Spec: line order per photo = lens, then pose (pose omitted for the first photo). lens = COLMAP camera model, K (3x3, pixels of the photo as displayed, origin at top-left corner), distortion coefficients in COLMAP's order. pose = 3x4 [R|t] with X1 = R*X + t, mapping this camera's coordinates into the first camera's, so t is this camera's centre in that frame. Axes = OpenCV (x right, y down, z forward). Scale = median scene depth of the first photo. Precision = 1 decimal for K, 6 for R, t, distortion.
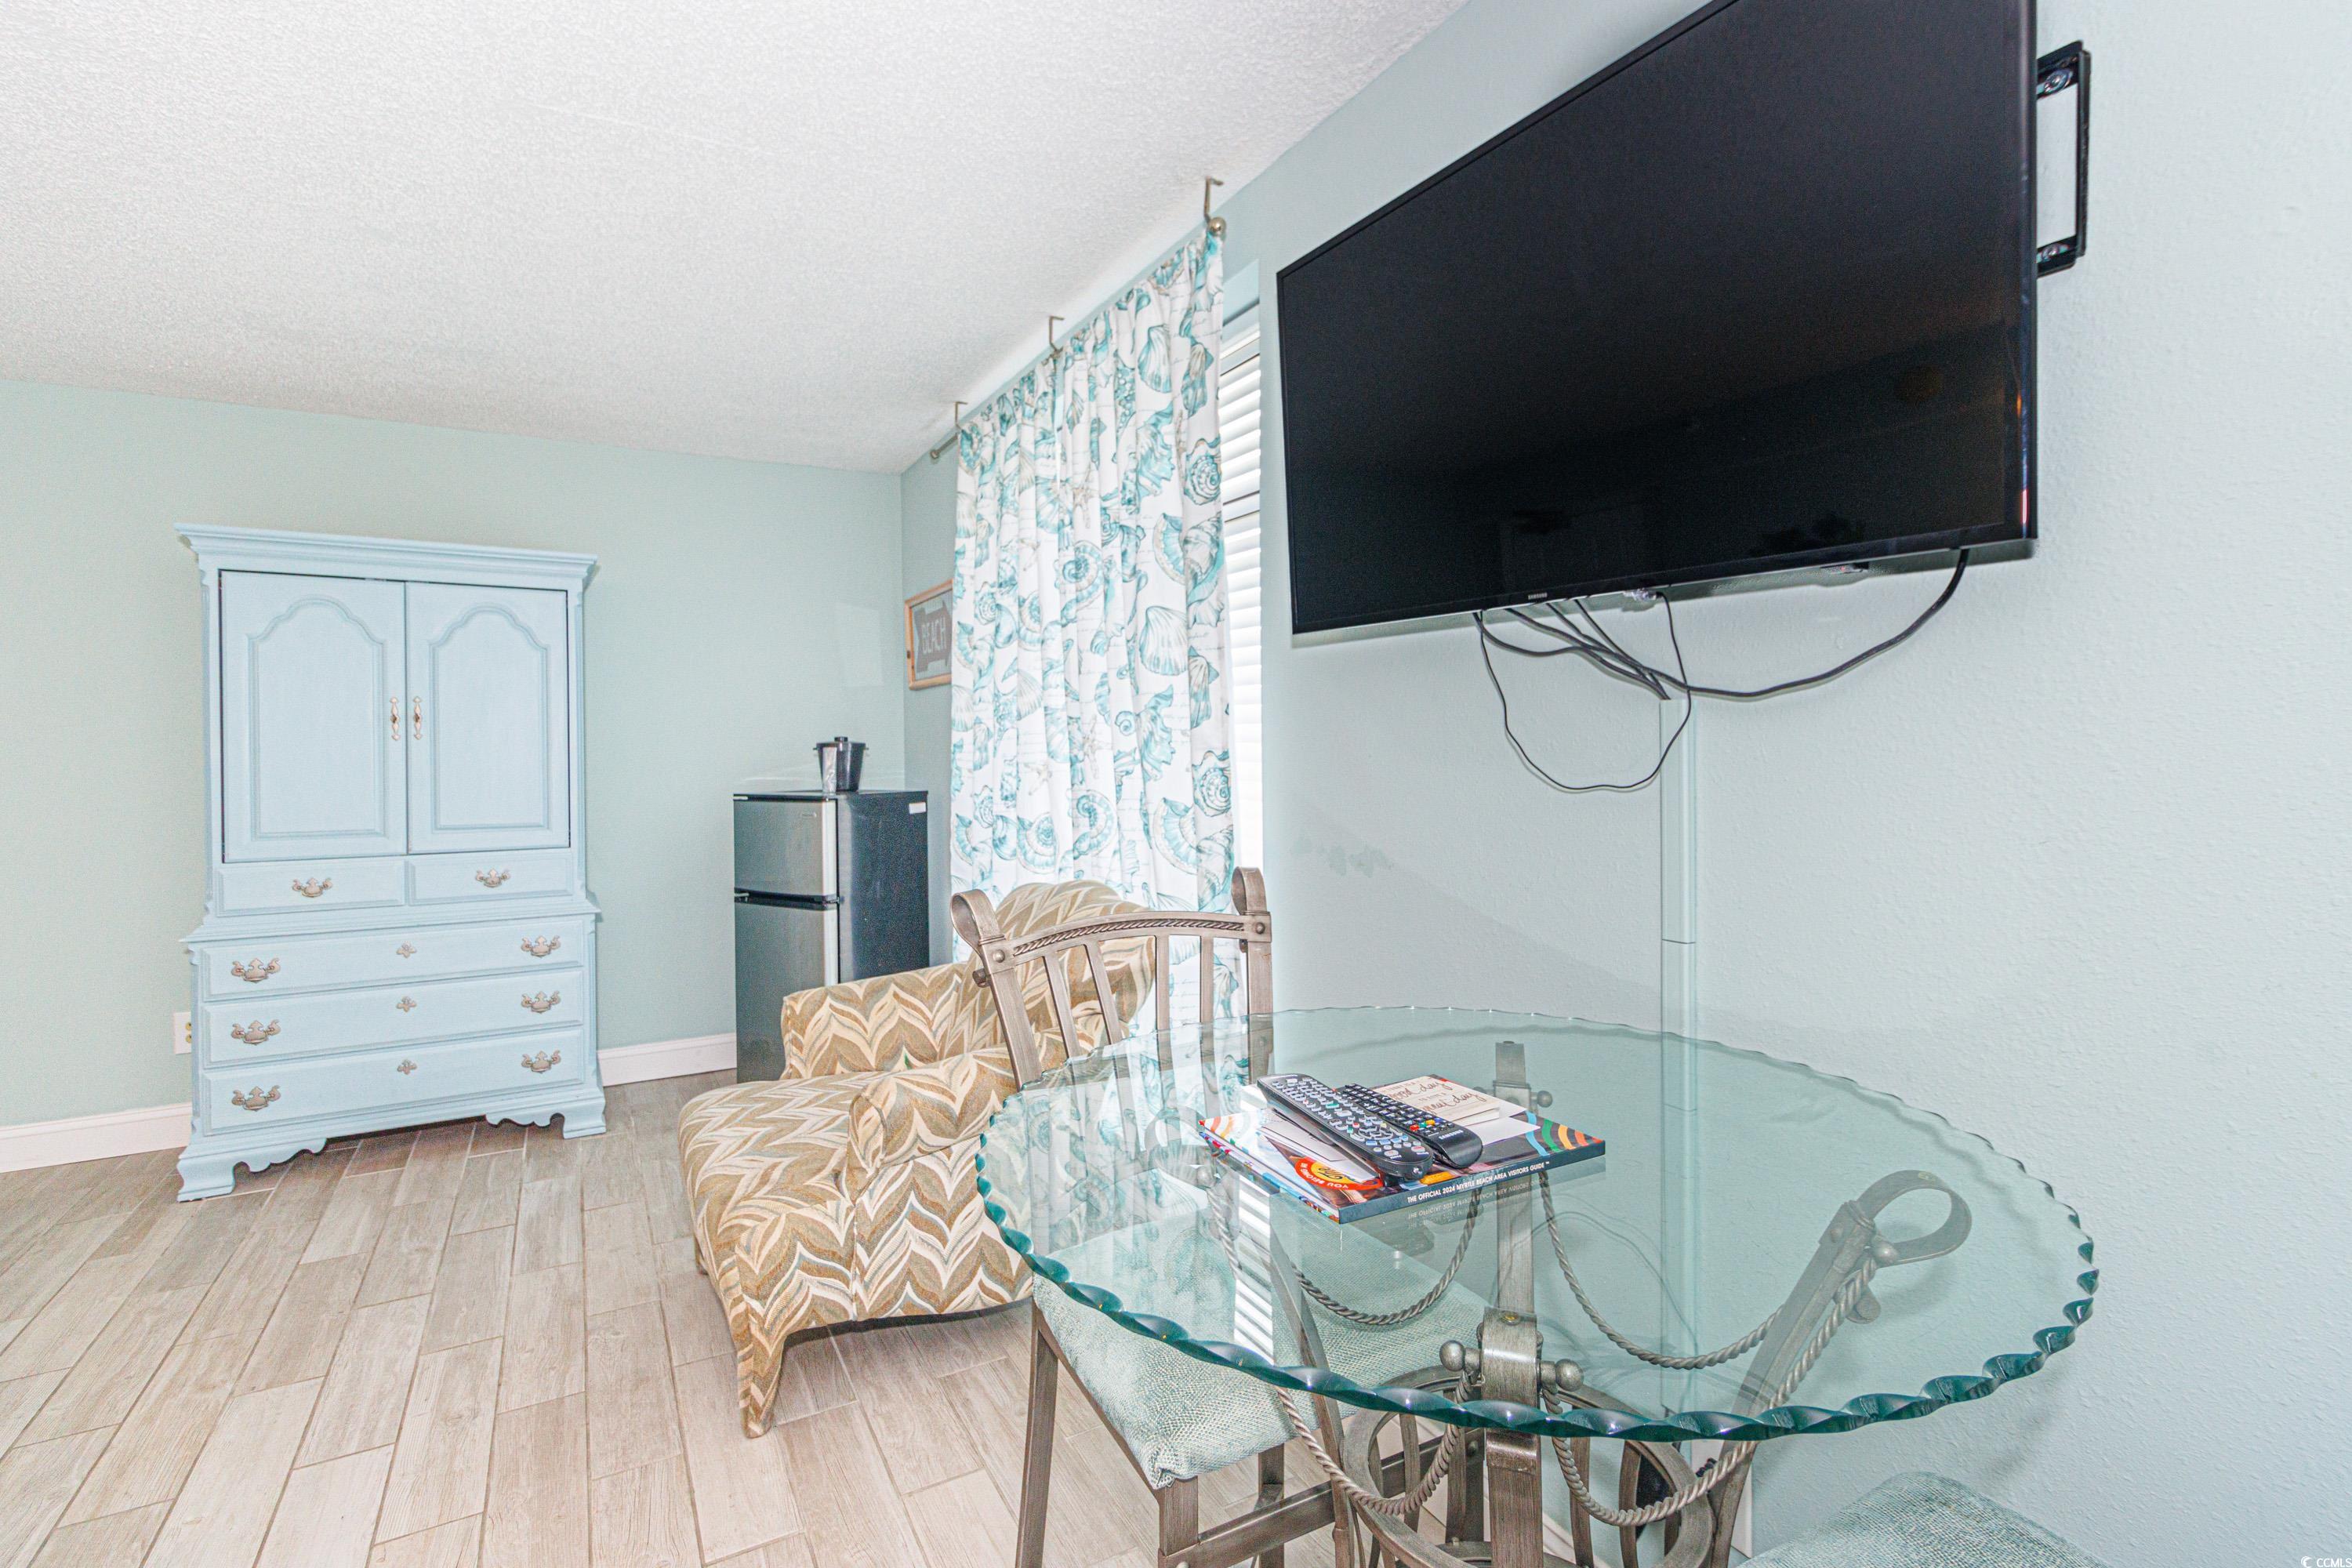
lens RADIAL K [[1087.8, 0, 1155.9], [0, 1087.8, 760.2], [0, 0, 1]] dist [0.002242, 0.001289]
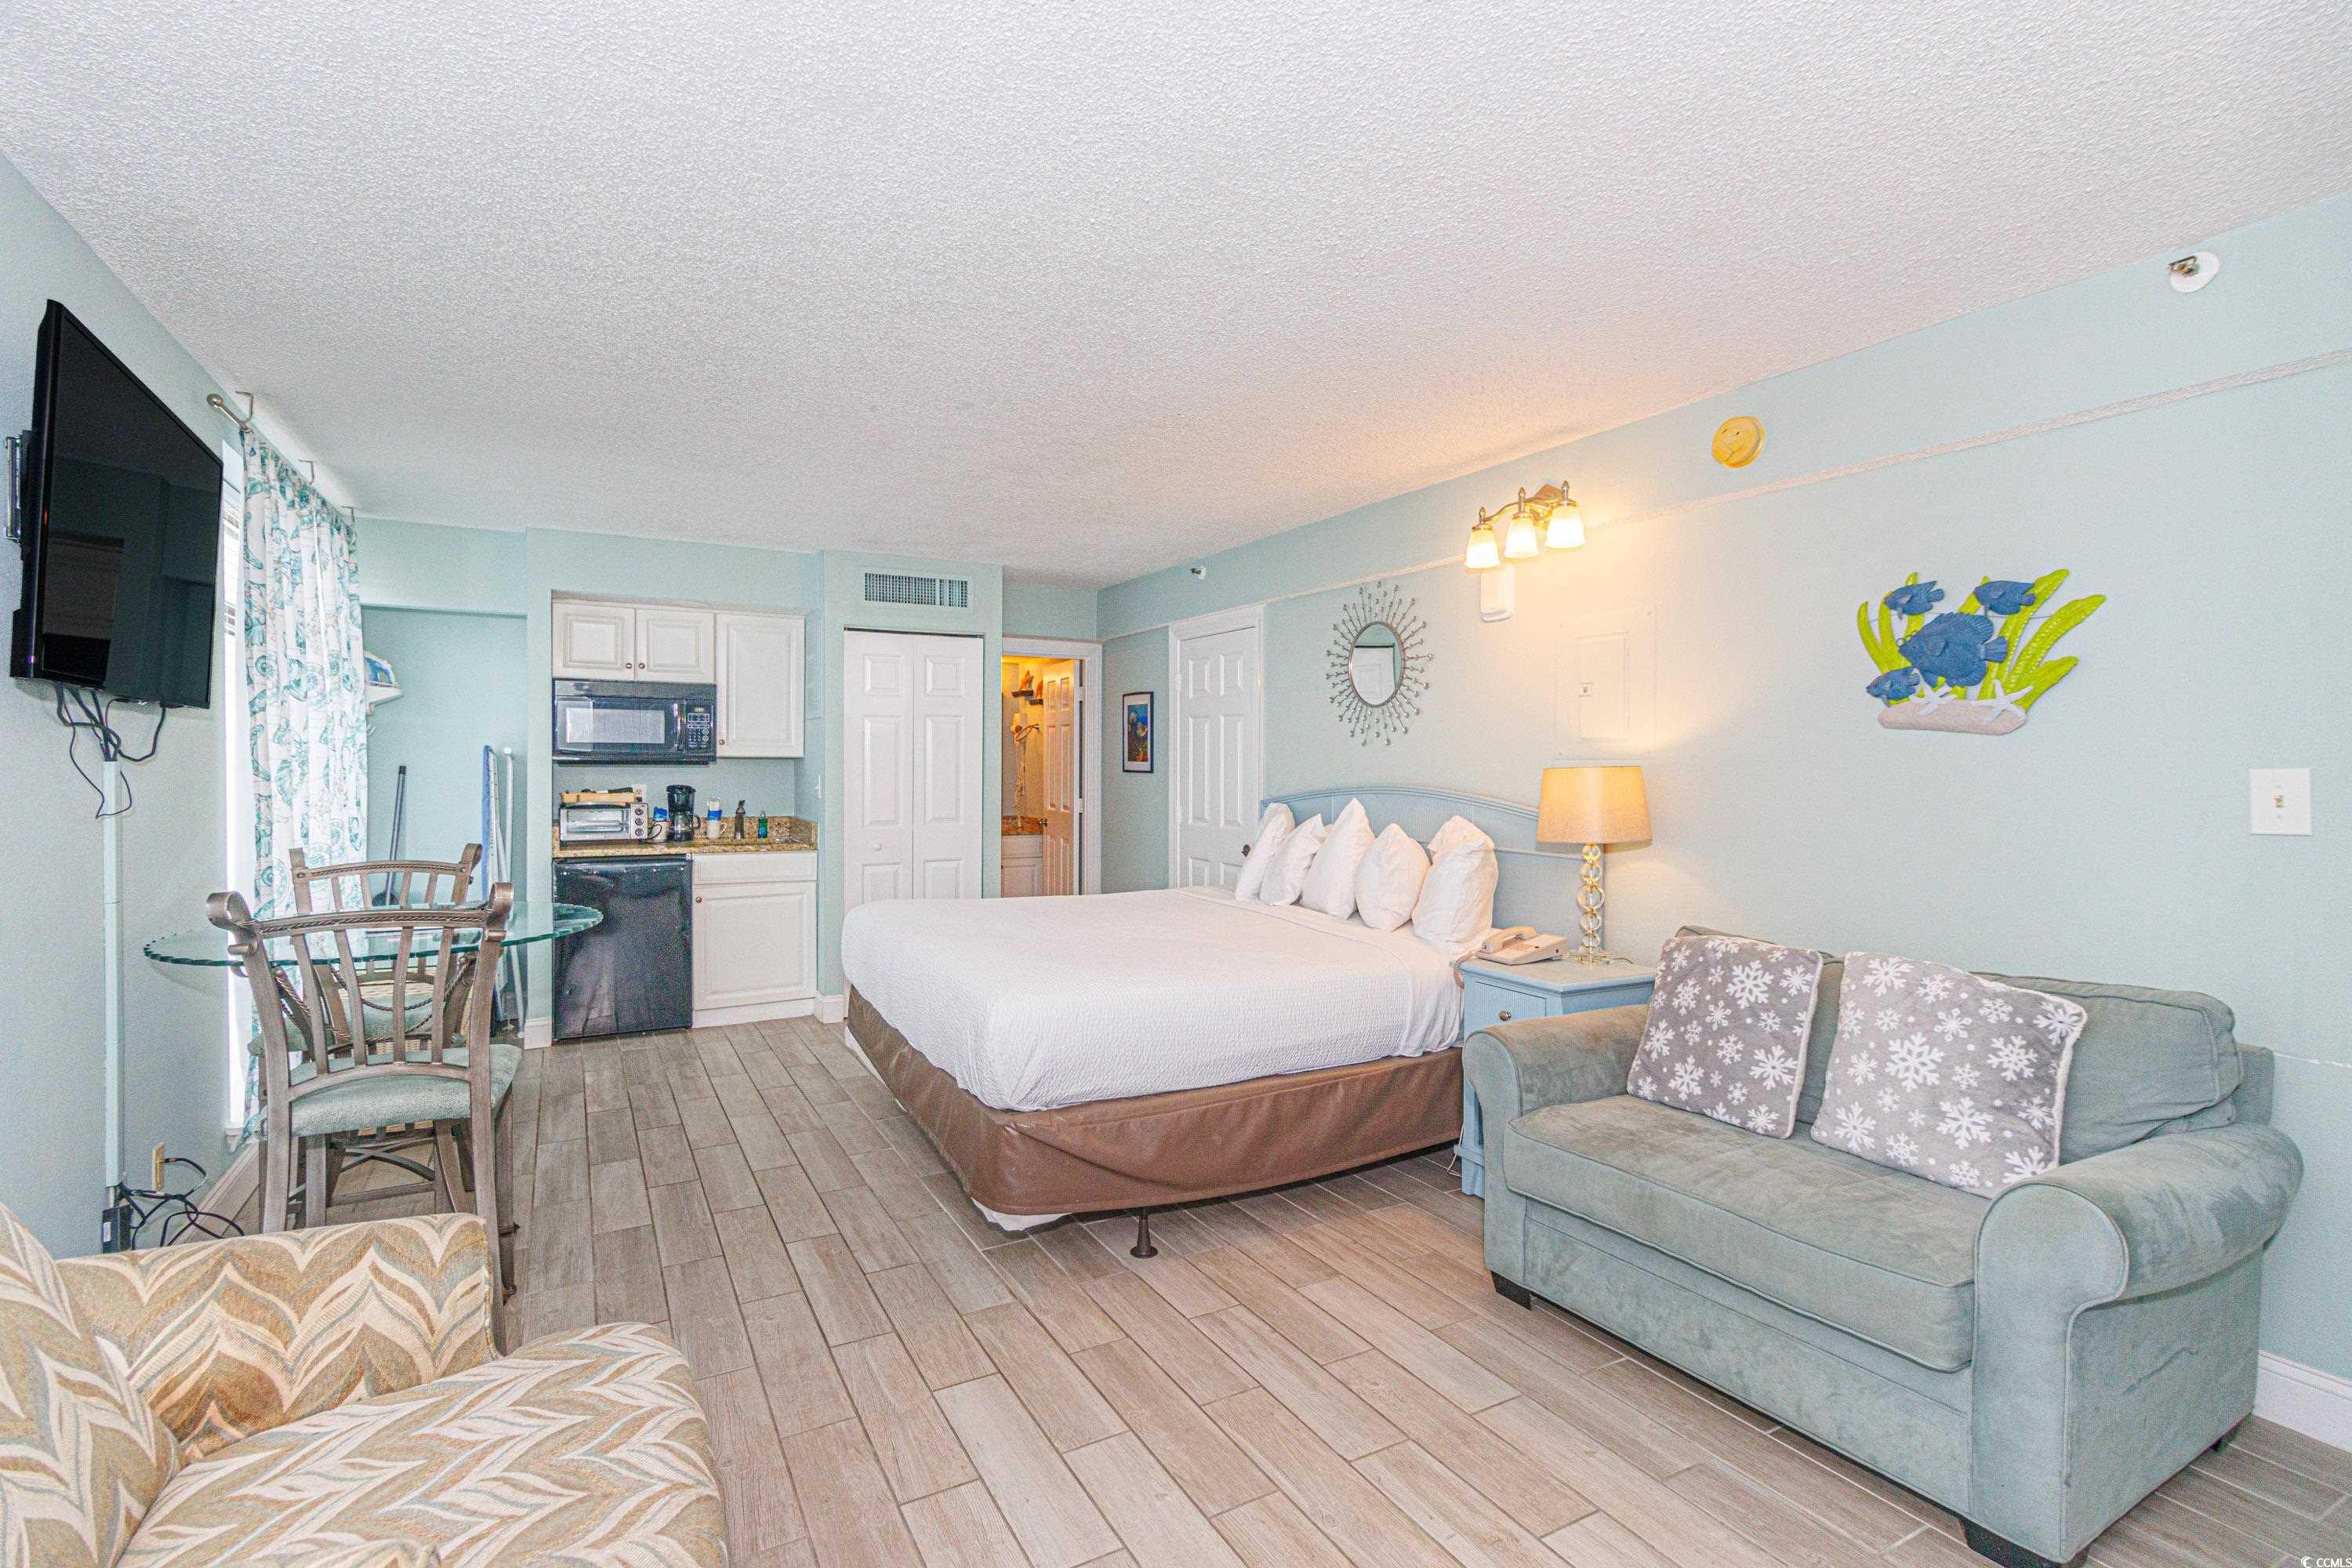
lens RADIAL K [[1087.8, 0, 1161.5], [0, 1087.8, 777.2], [0, 0, 1]] dist [0.002242, 0.001289]
pose [[-0.999937, 0.010980, -0.002493, -0.539458], [0.010879, 0.999234, 0.037591, -0.034677], [0.002904, 0.037562, -0.999290, 1.252250]]
